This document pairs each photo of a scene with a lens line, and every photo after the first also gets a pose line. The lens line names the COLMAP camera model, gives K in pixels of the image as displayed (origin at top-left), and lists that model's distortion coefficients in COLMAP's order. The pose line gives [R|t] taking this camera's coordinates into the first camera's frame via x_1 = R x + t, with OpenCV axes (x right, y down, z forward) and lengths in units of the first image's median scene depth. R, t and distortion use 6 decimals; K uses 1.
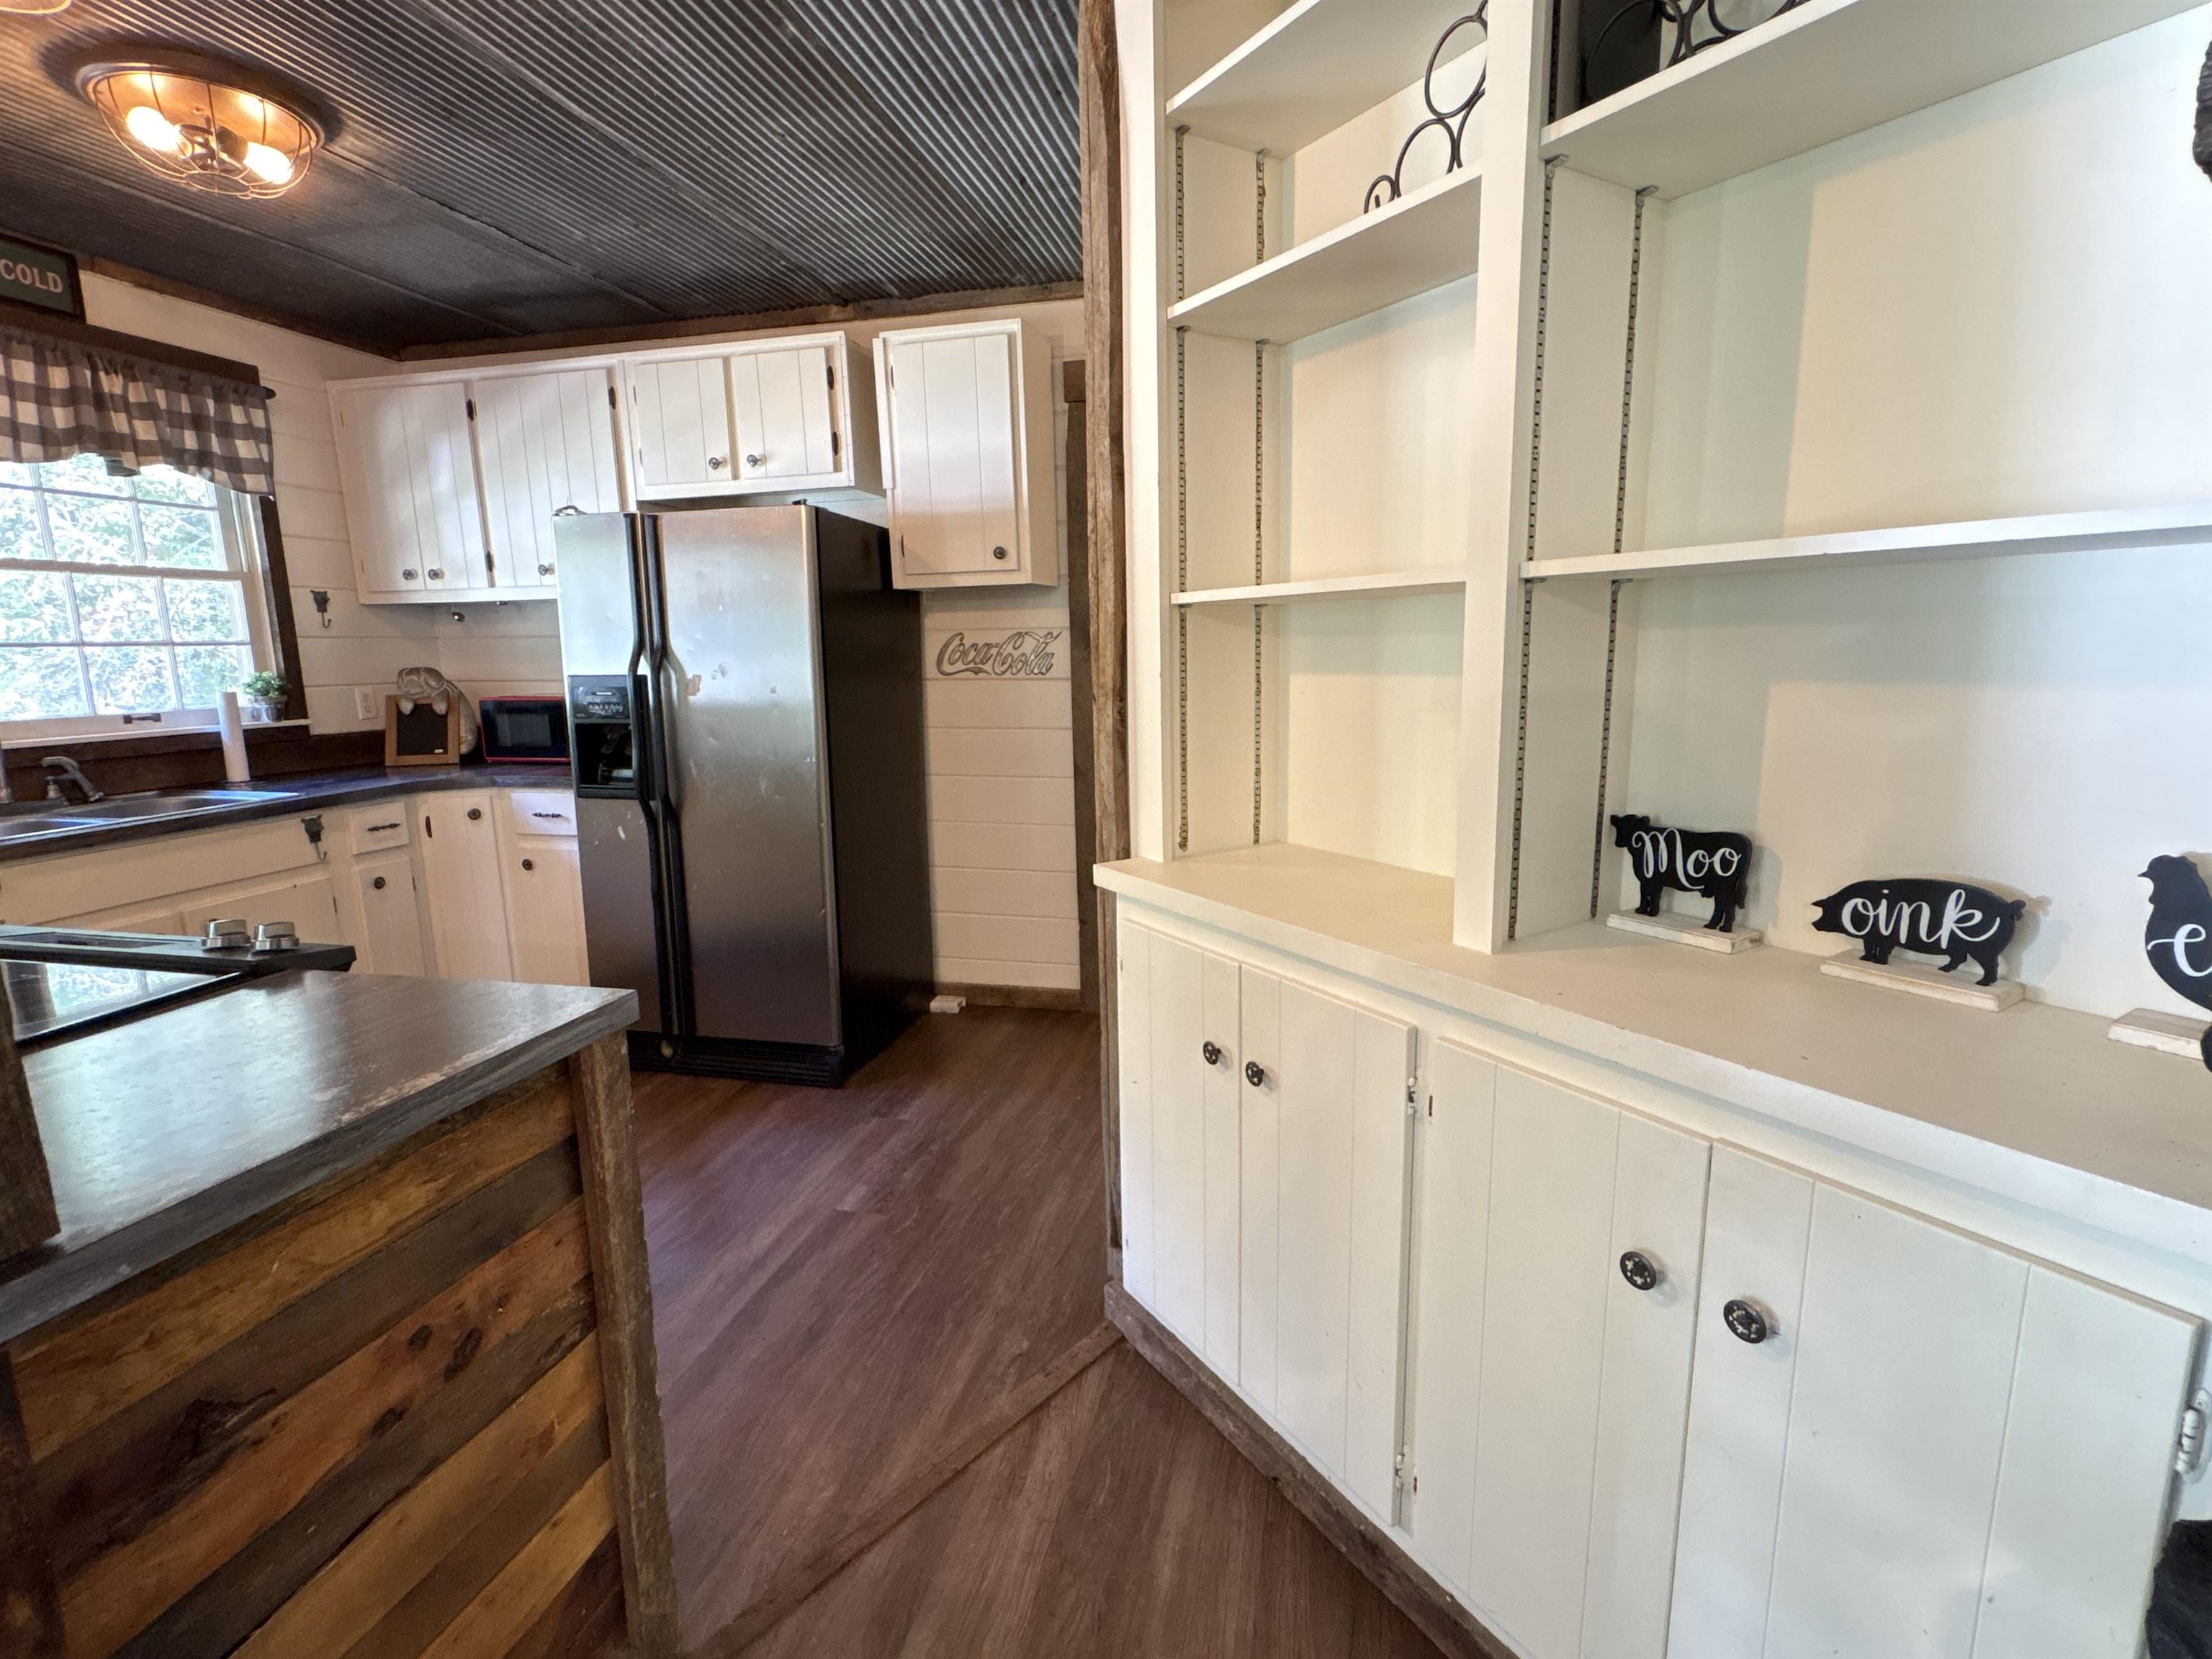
lens RADIAL K [[1052.6, 0, 1103.0], [0, 1052.6, 833.1], [0, 0, 1]] dist [-0.001294, -0.000227]
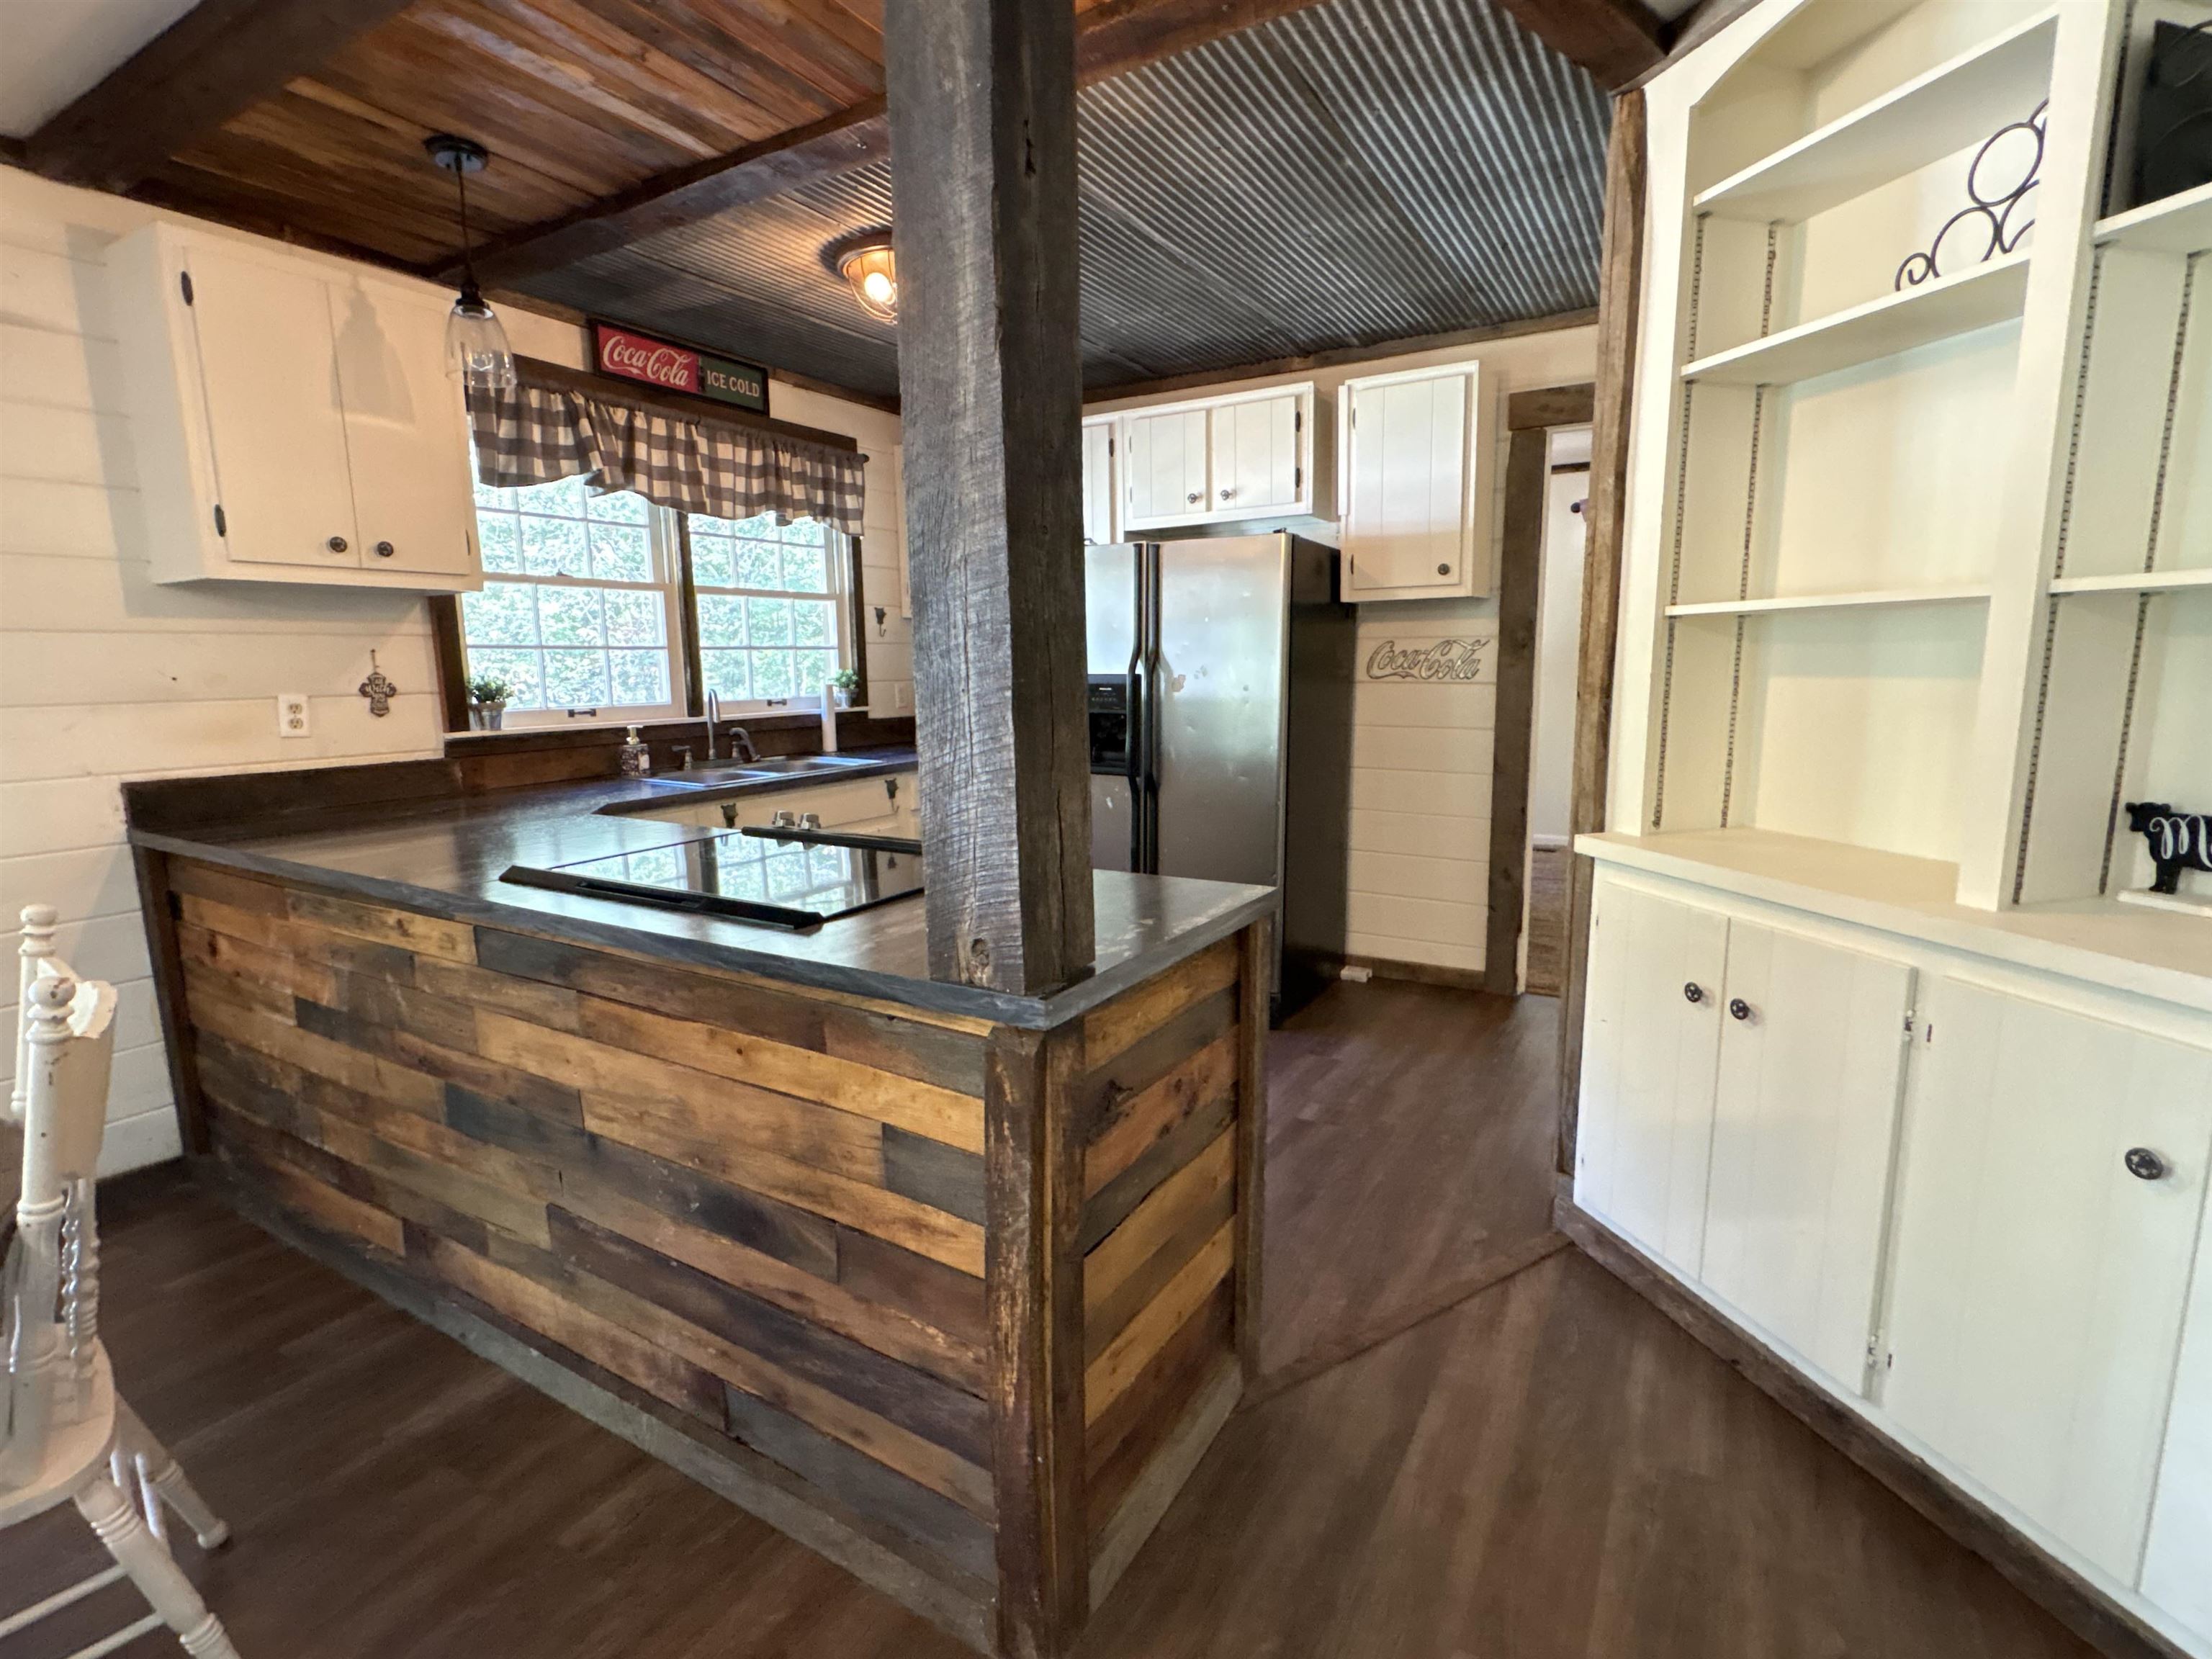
lens RADIAL K [[1049.5, 0, 1102.7], [0, 1049.5, 830.9], [0, 0, 1]] dist [-0.000970, -0.000277]
pose [[0.953291, 0.054832, -0.297035, -0.108535], [-0.057713, 0.998333, -0.000929, 0.037670], [0.296489, 0.018028, 0.954866, -0.188503]]
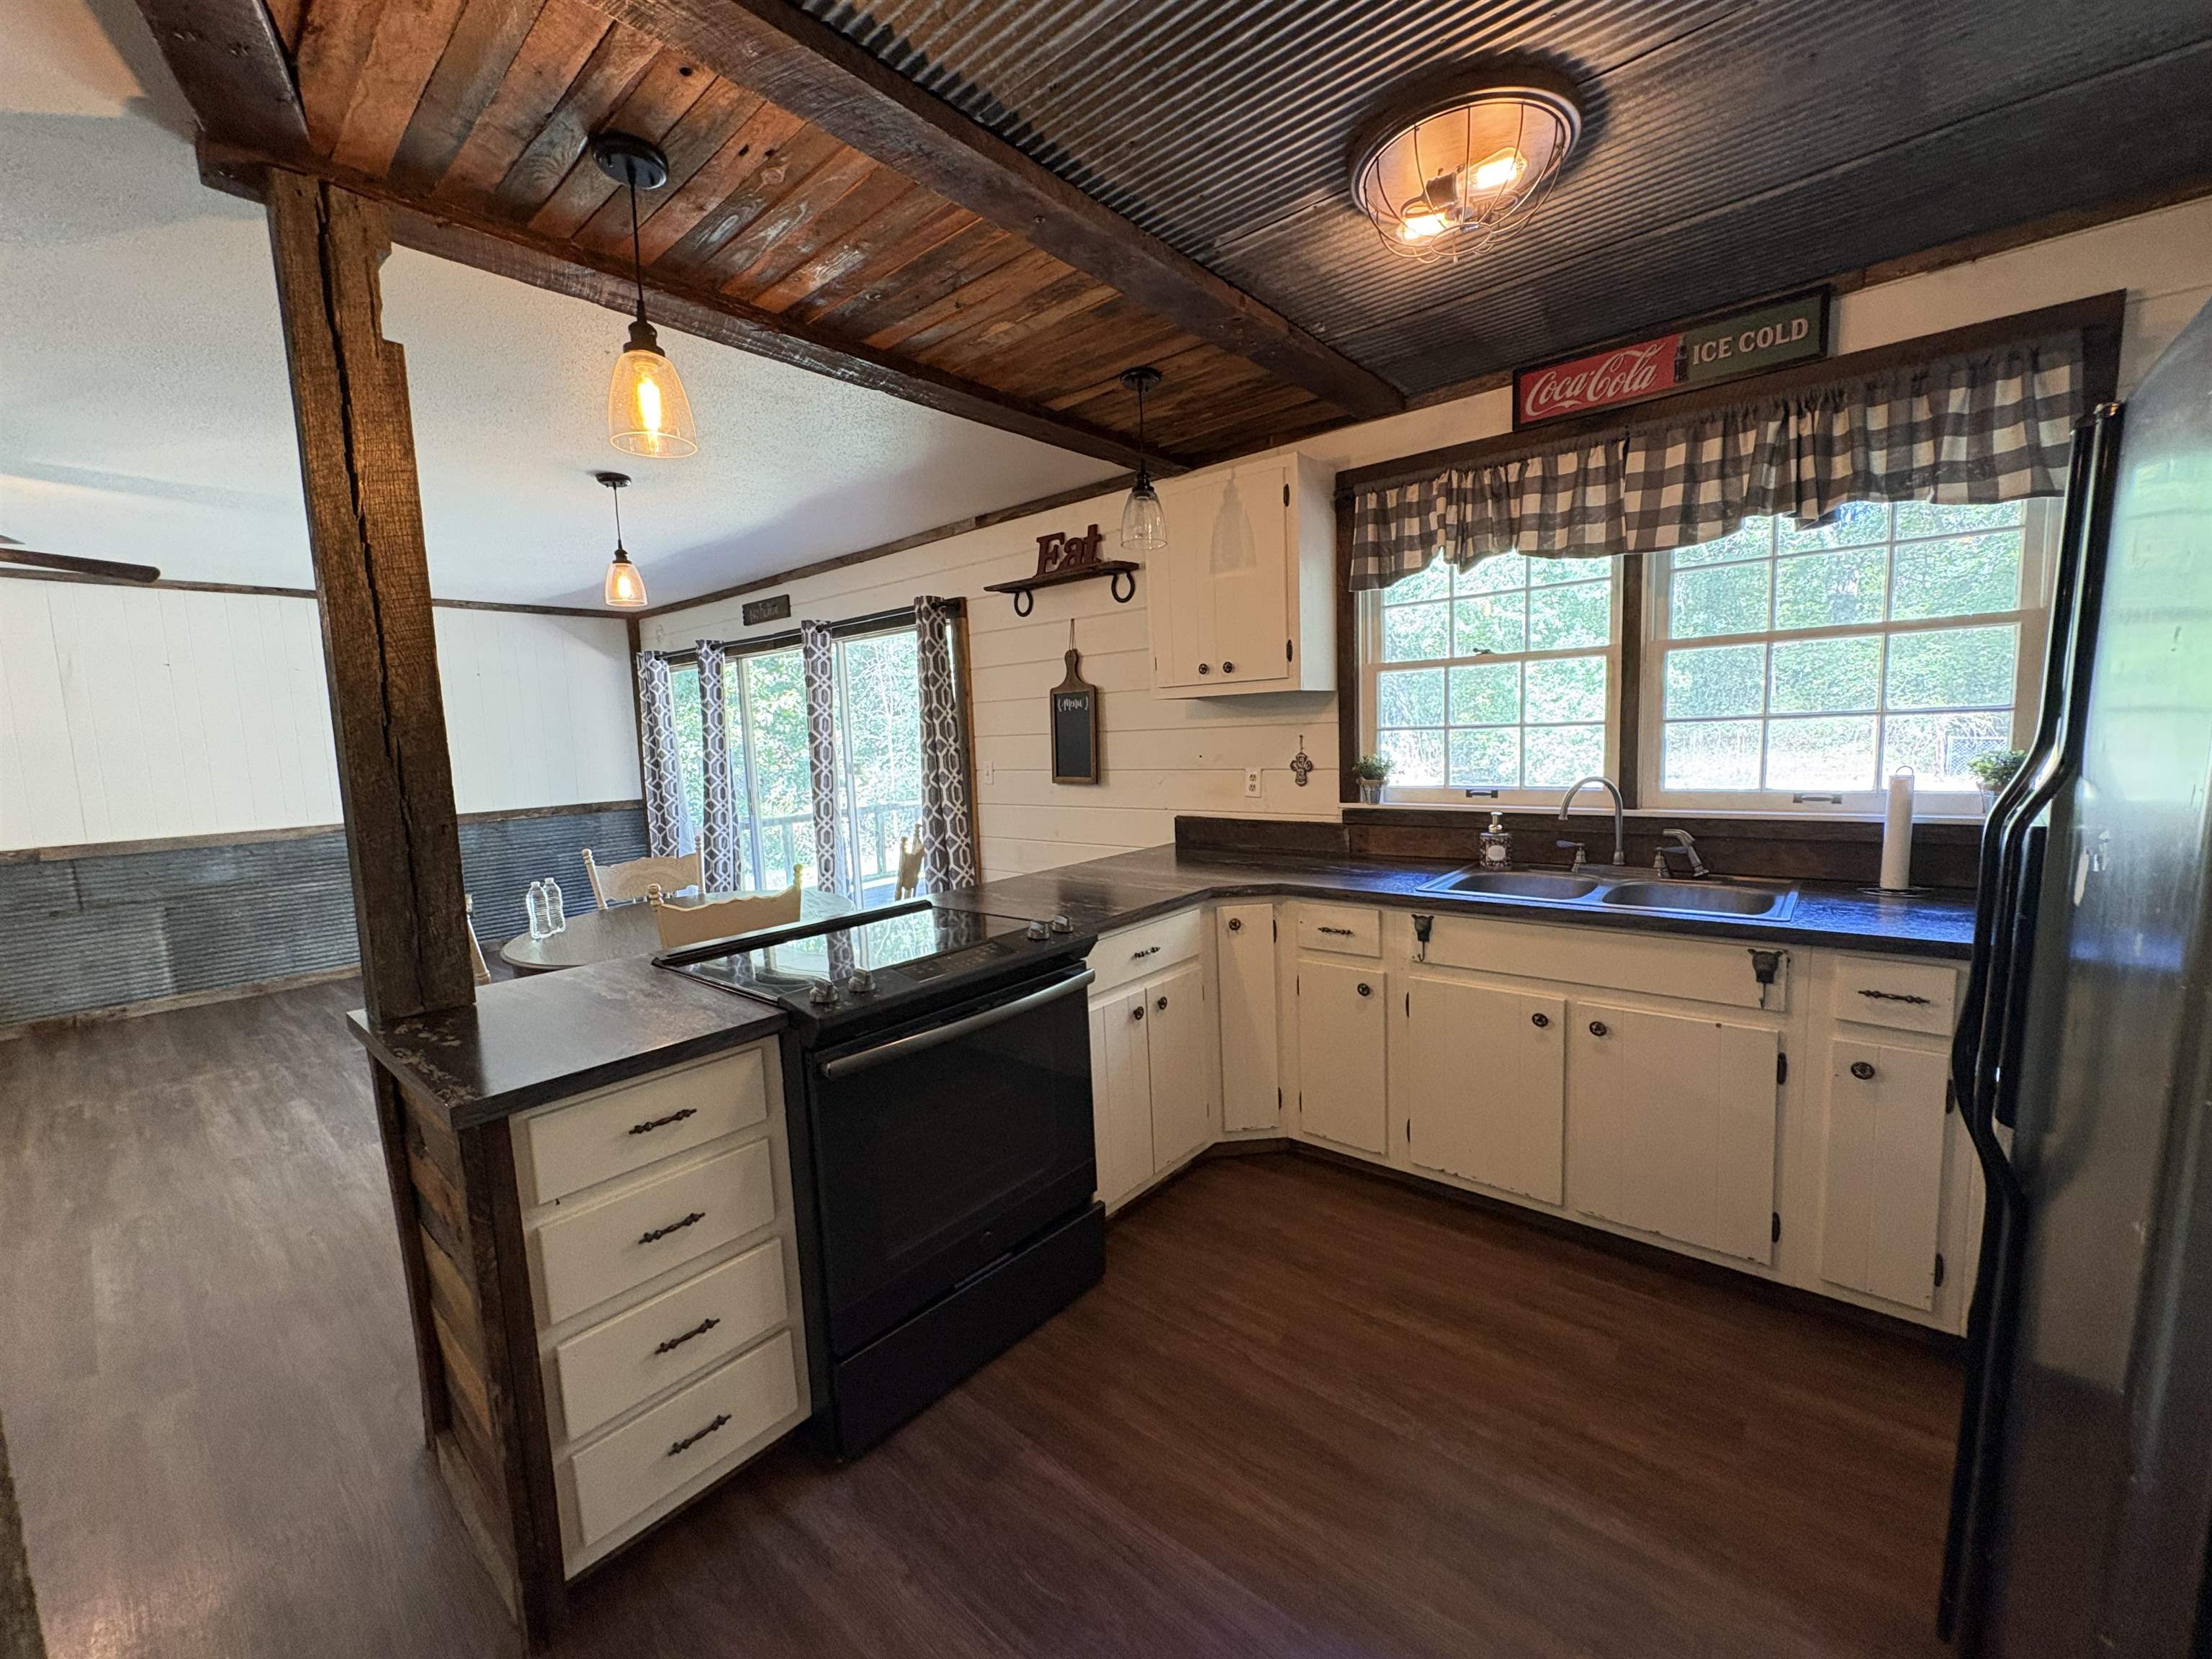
lens RADIAL K [[882.9, 0, 1106.0], [0, 882.9, 829.5], [0, 0, 1]] dist [0.000277, -0.000048]
pose [[-0.457330, 0.137157, -0.878657, 0.022302], [-0.106338, 0.972512, 0.207155, -0.192439], [0.882917, 0.188172, -0.430173, 0.878399]]
